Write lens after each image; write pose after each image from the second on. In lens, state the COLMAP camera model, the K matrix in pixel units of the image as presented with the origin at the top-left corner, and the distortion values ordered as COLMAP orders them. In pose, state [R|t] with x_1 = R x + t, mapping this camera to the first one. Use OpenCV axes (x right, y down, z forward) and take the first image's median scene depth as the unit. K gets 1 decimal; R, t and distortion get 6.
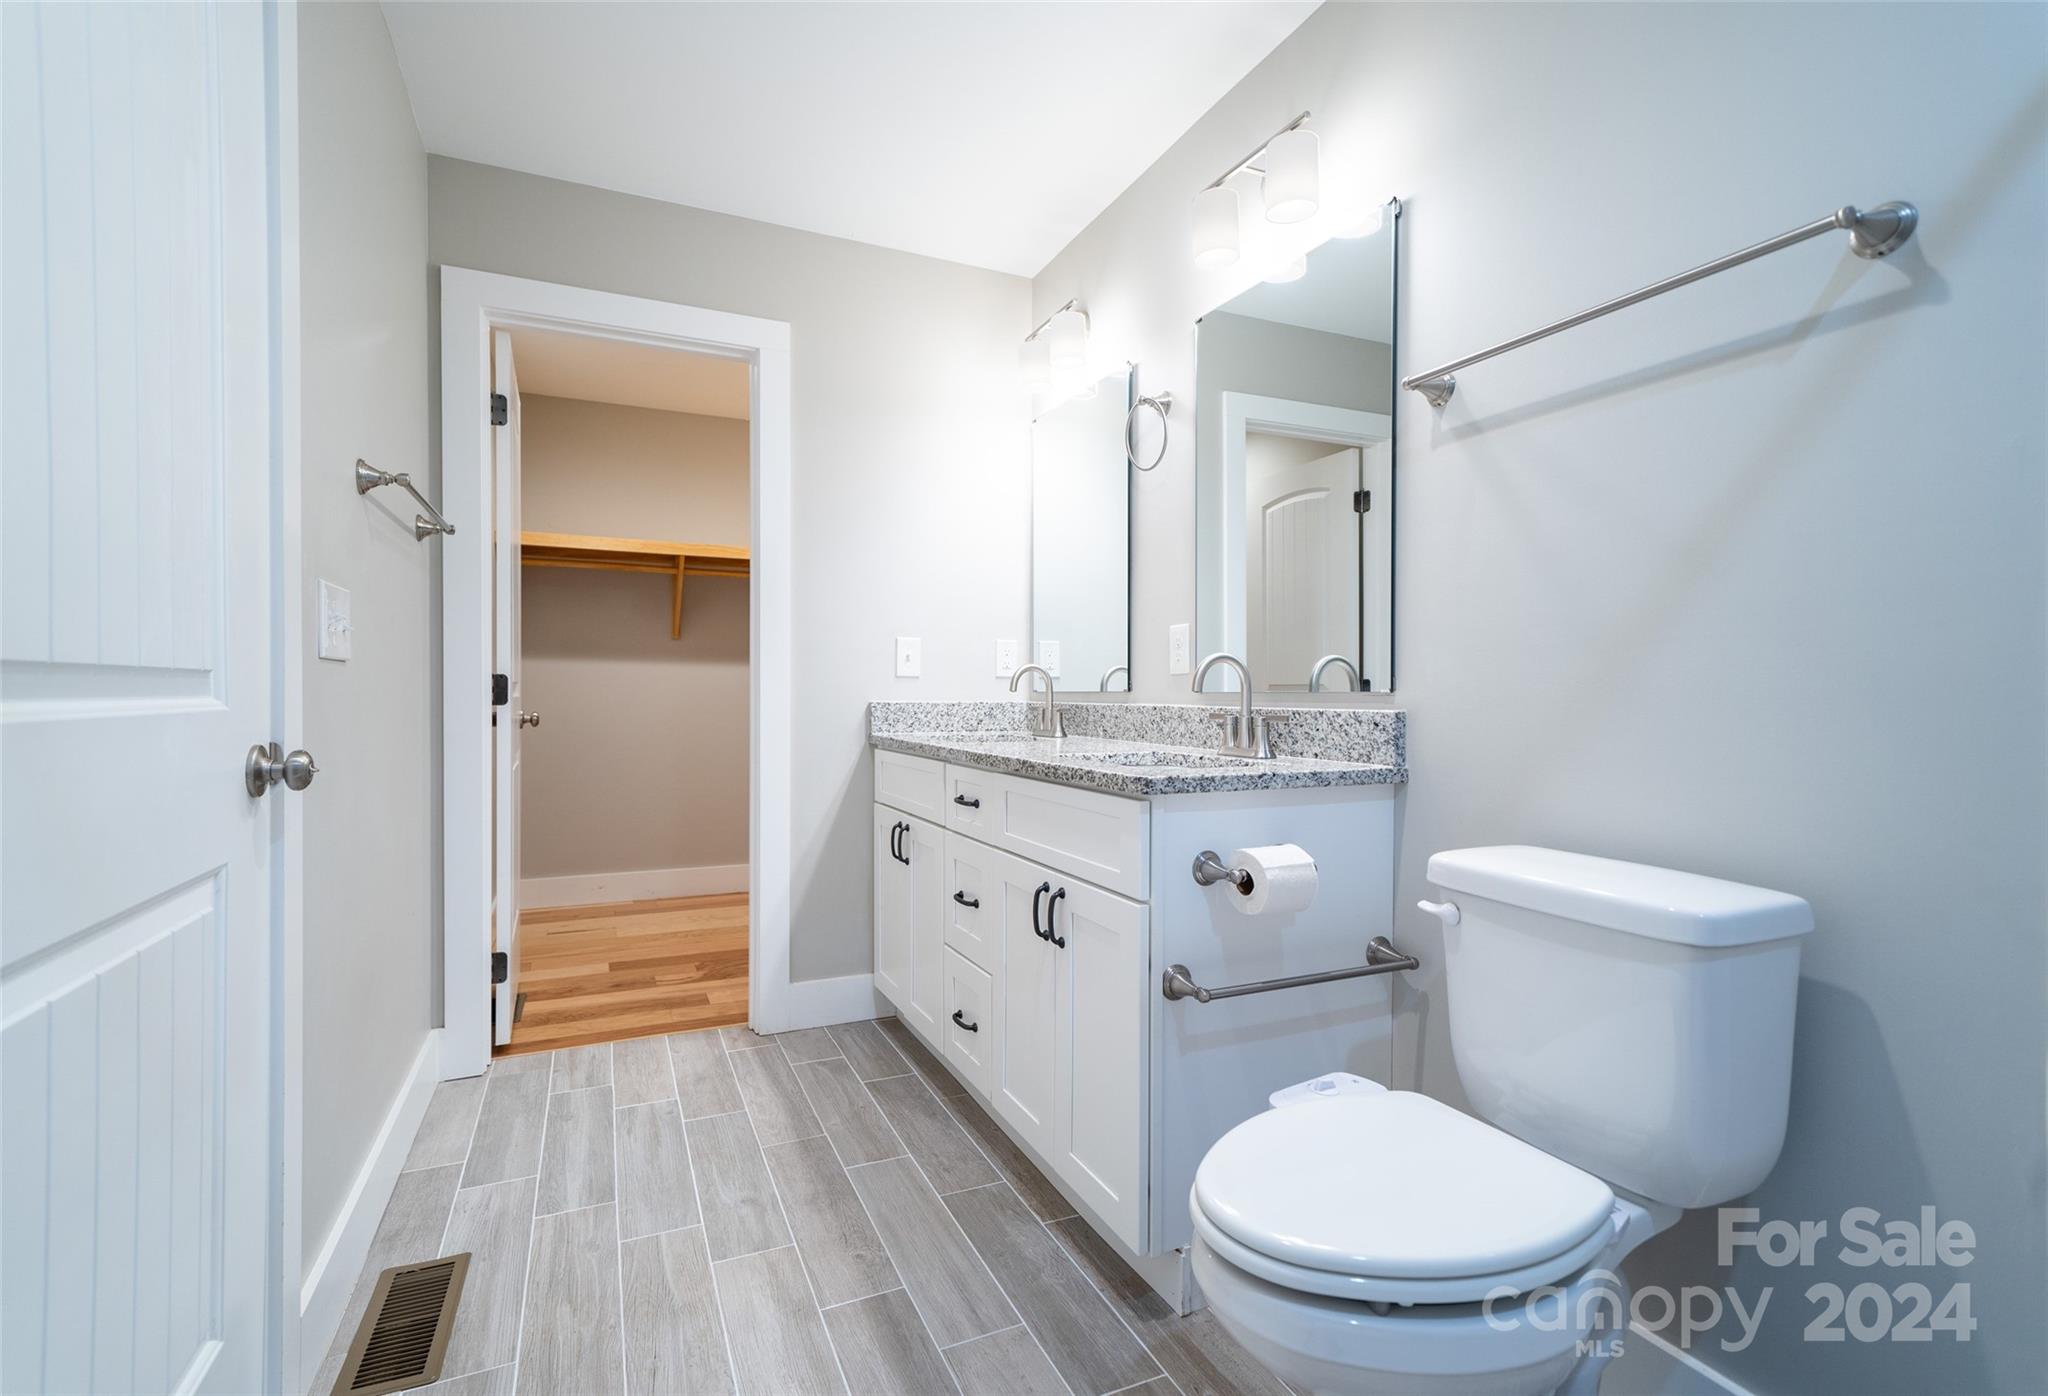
lens RADIAL K [[937.9, 0, 1017.5], [0, 937.9, 704.2], [0, 0, 1]] dist [-0.001365, -0.000031]
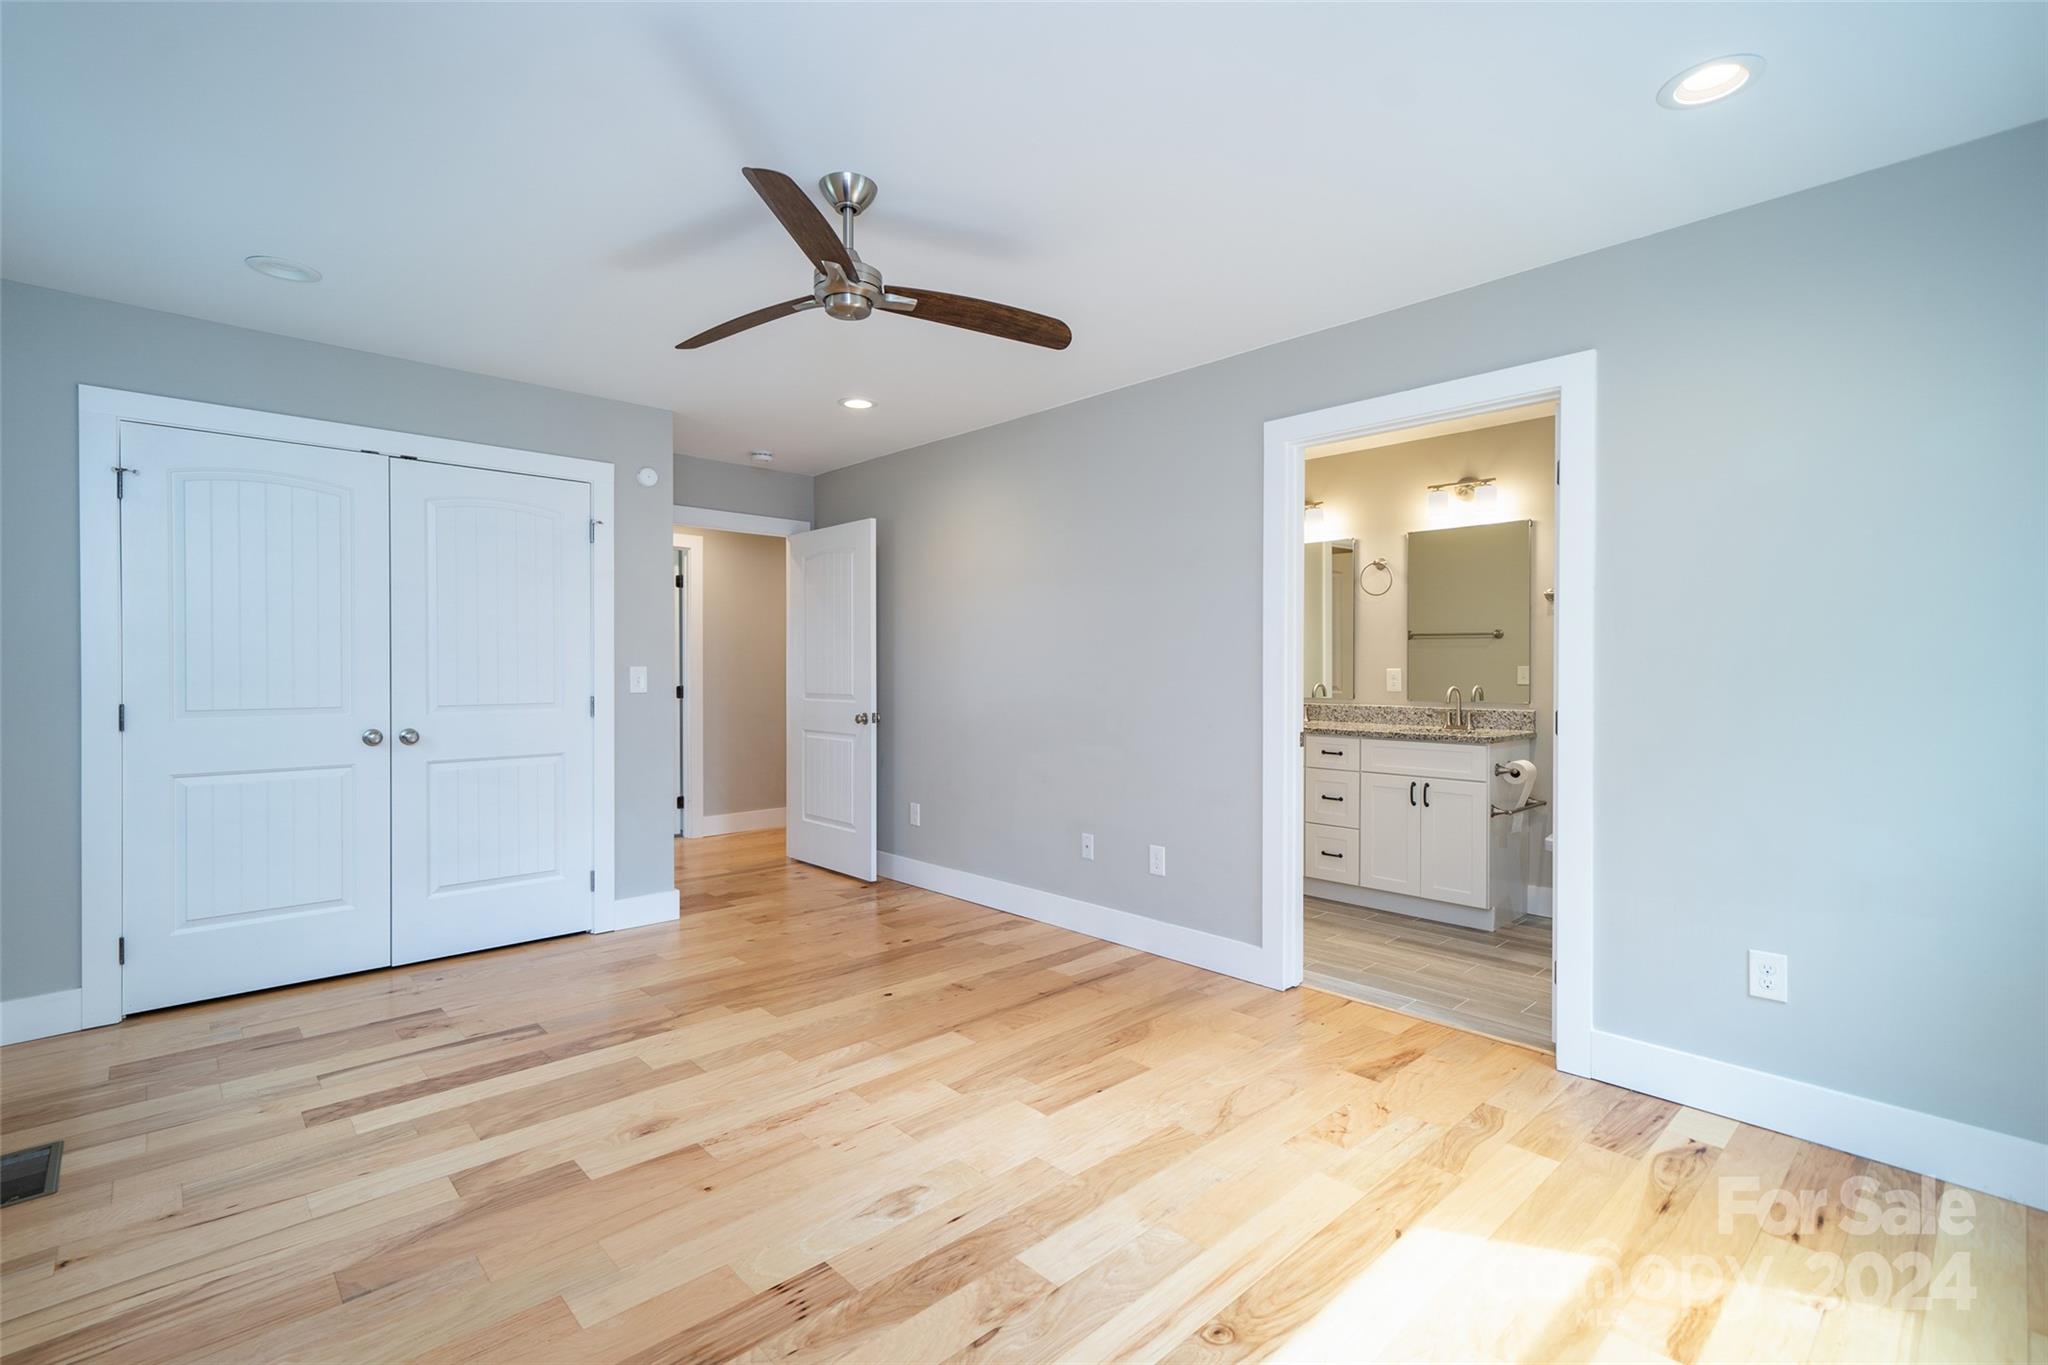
lens RADIAL K [[932.8, 0, 1019.9], [0, 932.8, 680.5], [0, 0, 1]] dist [0.000361, 0.000256]
pose [[0.941713, -0.001286, 0.336414, -1.832684], [0.000892, 0.999999, 0.001326, -0.083308], [-0.336415, -0.000948, 0.941713, -0.994826]]
